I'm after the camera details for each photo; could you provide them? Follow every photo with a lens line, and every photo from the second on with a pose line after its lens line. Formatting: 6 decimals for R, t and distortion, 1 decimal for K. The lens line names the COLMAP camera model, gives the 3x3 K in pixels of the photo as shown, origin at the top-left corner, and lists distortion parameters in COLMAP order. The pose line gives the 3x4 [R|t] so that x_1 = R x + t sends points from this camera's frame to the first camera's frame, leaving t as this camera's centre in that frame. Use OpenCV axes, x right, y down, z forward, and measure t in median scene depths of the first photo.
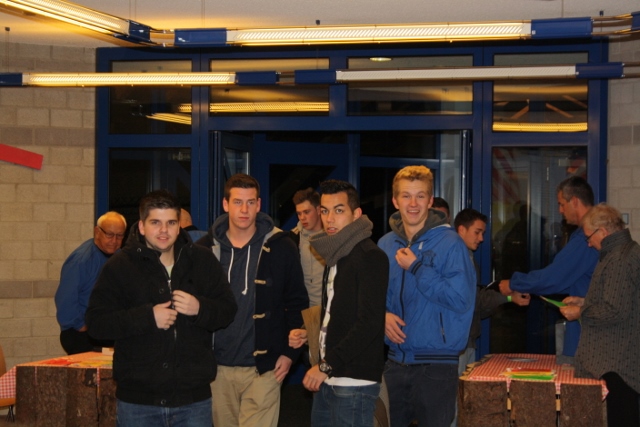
lens RADIAL K [[1560.7, 0, 320.0], [0, 1560.7, 213.5], [0, 0, 1]] dist [0.092989, 0.288730]
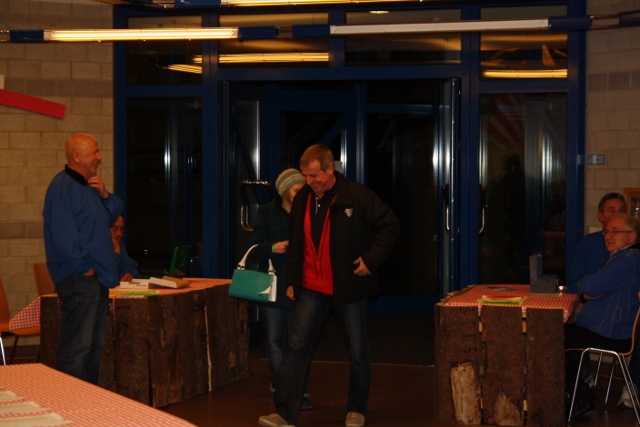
lens RADIAL K [[1560.7, 0, 320.0], [0, 1560.7, 213.5], [0, 0, 1]] dist [0.092989, 0.288730]
pose [[0.999673, -0.008085, -0.024257, 0.025963], [0.008940, 0.999335, 0.035348, 0.000752], [0.023955, -0.035553, 0.999081, -0.082438]]
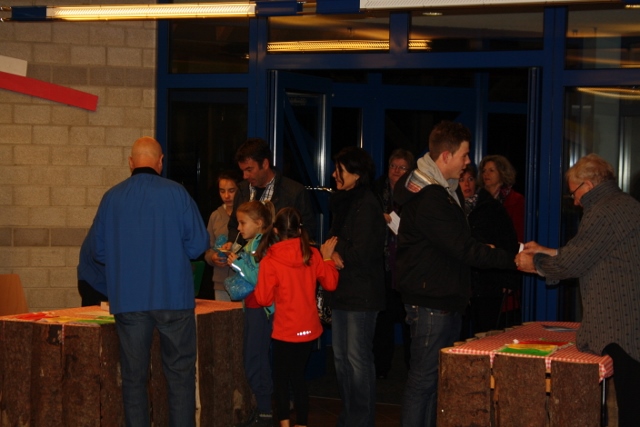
lens RADIAL K [[1517.3, 0, 320.0], [0, 1517.3, 213.5], [0, 0, 1]] dist [0.070713, 0.189408]
pose [[0.981864, 0.016915, -0.188832, 0.138573], [-0.011121, 0.999436, 0.031699, 0.003382], [0.189262, -0.029024, 0.981498, 0.128579]]
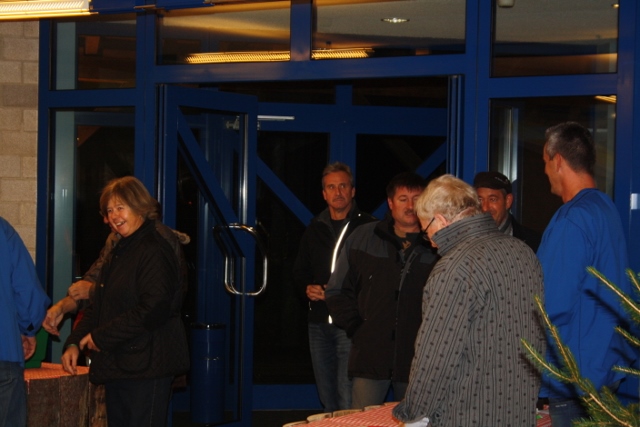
lens RADIAL K [[1560.7, 0, 320.0], [0, 1560.7, 213.5], [0, 0, 1]] dist [0.092989, 0.288730]
pose [[0.961392, 0.009524, -0.275017, 0.231521], [-0.007908, 0.999944, 0.006984, 0.005065], [0.275069, -0.004539, 0.961414, 0.297955]]
